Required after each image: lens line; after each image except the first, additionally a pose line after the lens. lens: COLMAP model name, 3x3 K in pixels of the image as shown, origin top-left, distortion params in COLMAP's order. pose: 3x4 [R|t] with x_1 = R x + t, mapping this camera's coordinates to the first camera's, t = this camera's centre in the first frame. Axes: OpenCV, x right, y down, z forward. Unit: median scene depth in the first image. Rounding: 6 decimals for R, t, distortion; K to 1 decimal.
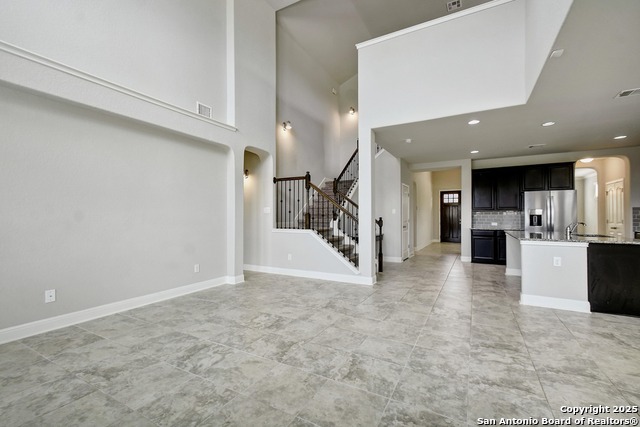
lens RADIAL K [[281.7, 0, 316.4], [0, 281.7, 219.0], [0, 0, 1]] dist [0.000853, -0.000137]
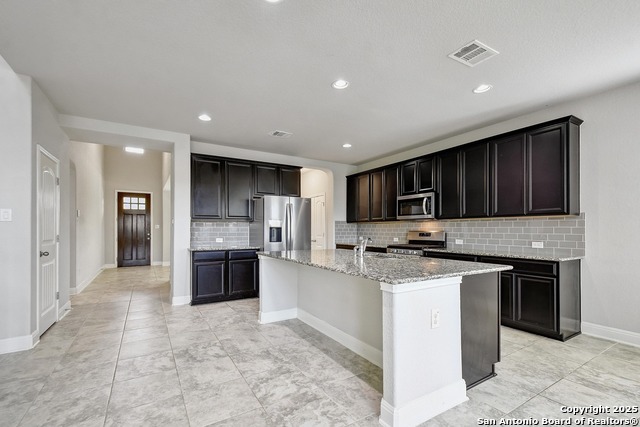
lens RADIAL K [[283.4, 0, 318.4], [0, 283.4, 226.6], [0, 0, 1]] dist [0.000045, -0.000180]
pose [[0.485759, 0.010516, 0.874030, 0.147875], [0.005953, 0.999865, -0.015339, -0.004062], [-0.874073, 0.012654, 0.485630, 0.456089]]
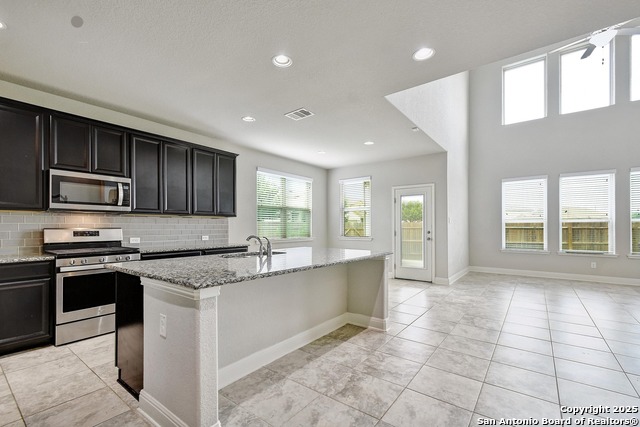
lens RADIAL K [[281.7, 0, 316.4], [0, 281.7, 219.0], [0, 0, 1]] dist [0.000853, -0.000137]
pose [[-0.990311, 0.004730, 0.138786, 0.419054], [0.002099, 0.999815, -0.019098, -0.007741], [-0.138850, -0.018622, -0.990138, 0.956953]]
